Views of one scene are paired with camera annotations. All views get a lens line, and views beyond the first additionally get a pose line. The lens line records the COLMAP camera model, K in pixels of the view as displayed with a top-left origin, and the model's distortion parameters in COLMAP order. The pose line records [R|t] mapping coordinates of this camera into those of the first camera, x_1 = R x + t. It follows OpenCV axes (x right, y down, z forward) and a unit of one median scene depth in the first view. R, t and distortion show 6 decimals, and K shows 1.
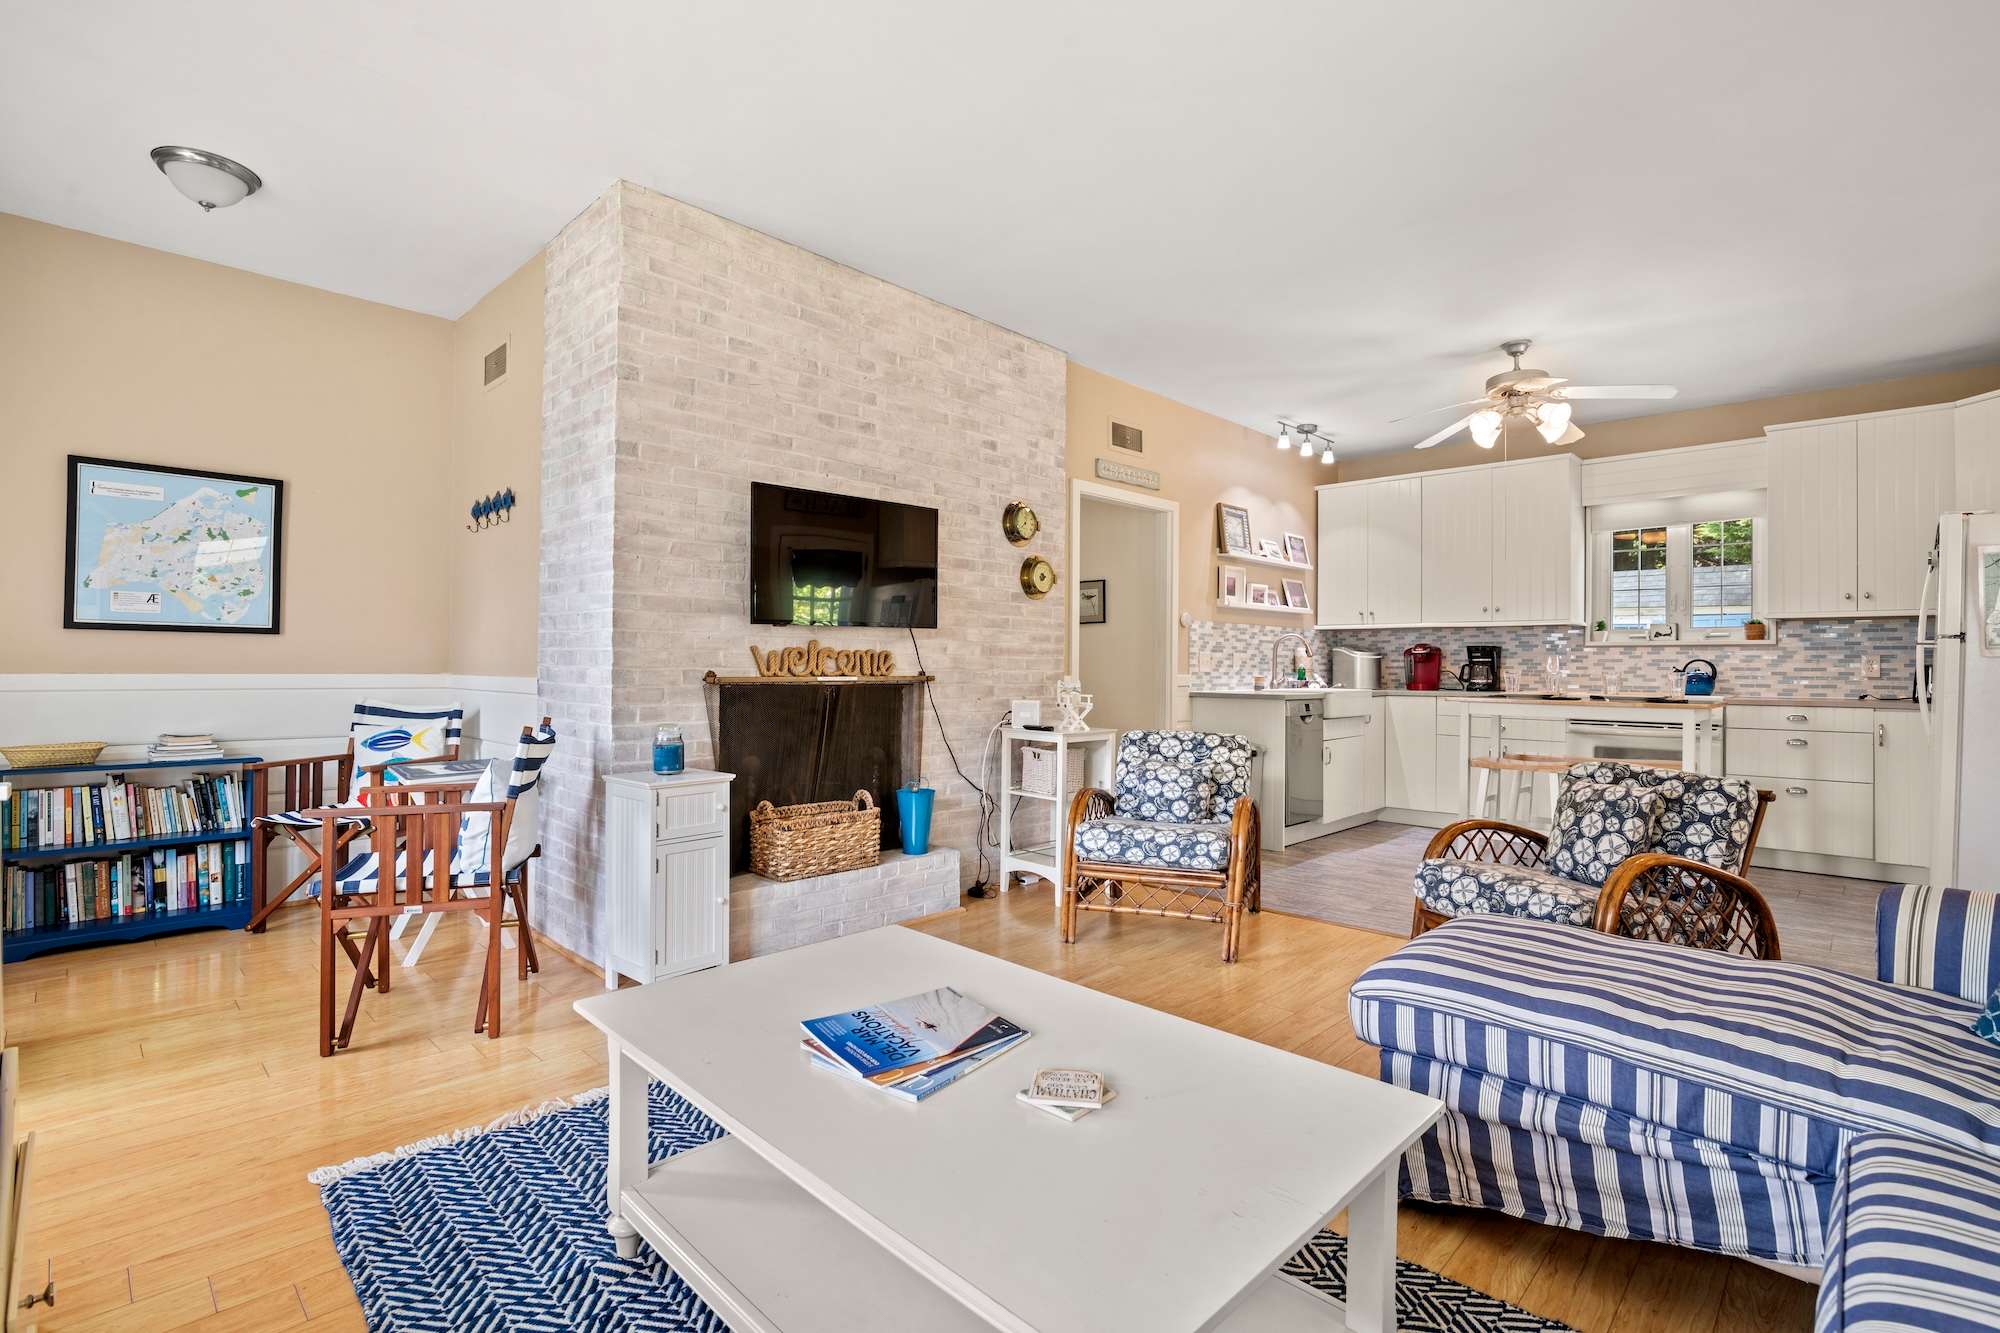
lens RADIAL K [[936.1, 0, 1000.0], [0, 936.1, 666.5], [0, 0, 1]] dist [-0.028205, 0.000530]
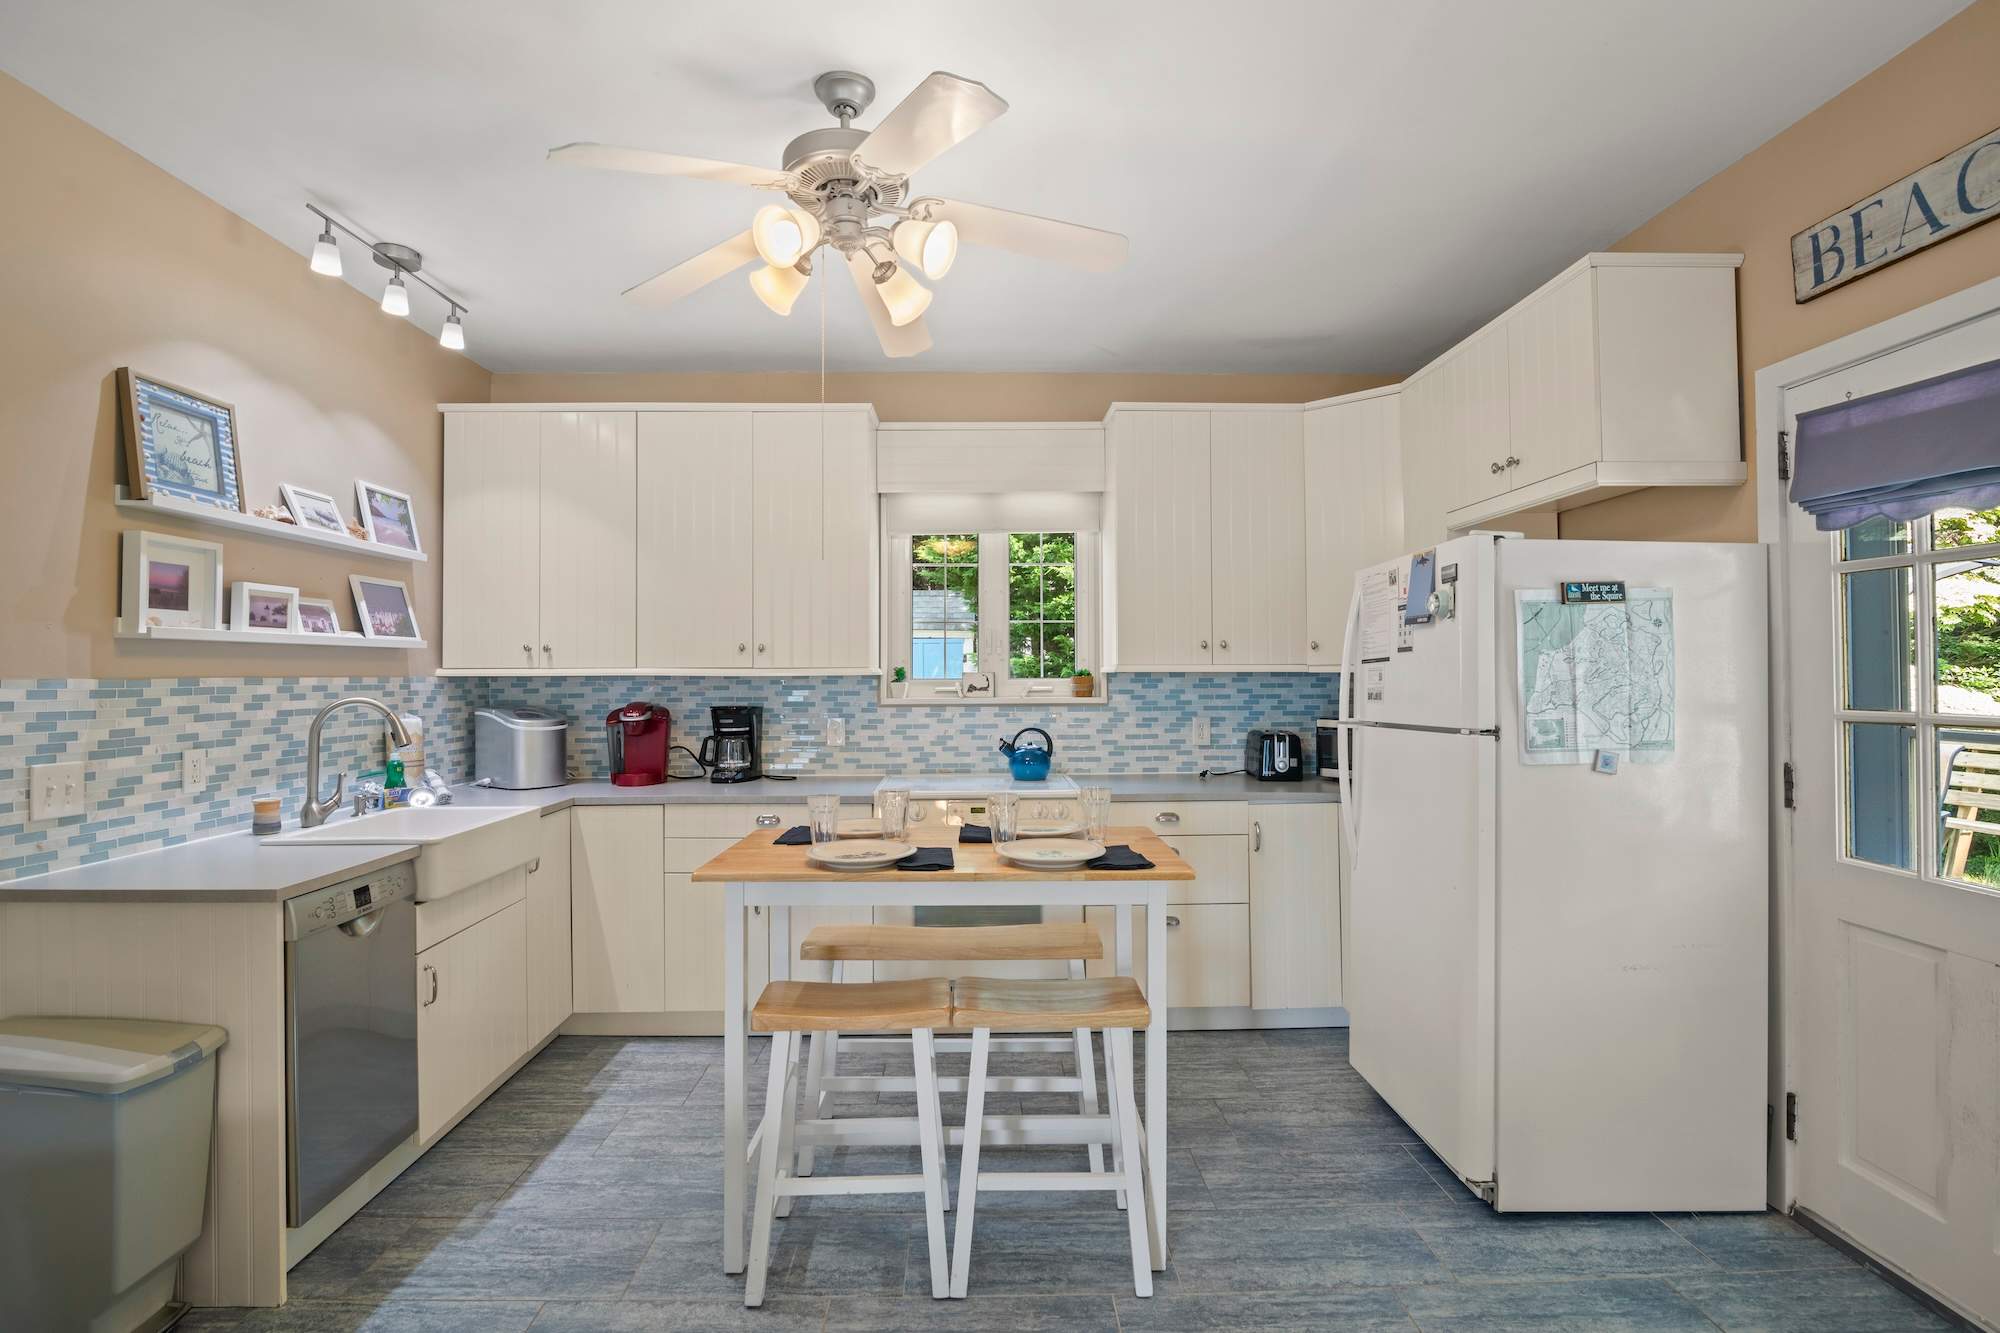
lens RADIAL K [[936.1, 0, 1000.0], [0, 936.1, 666.5], [0, 0, 1]] dist [-0.028205, 0.000530]
pose [[0.699673, -0.003672, 0.714454, 0.214873], [0.008350, 0.999961, -0.003038, -0.047118], [-0.714414, 0.008091, 0.699676, 0.472301]]
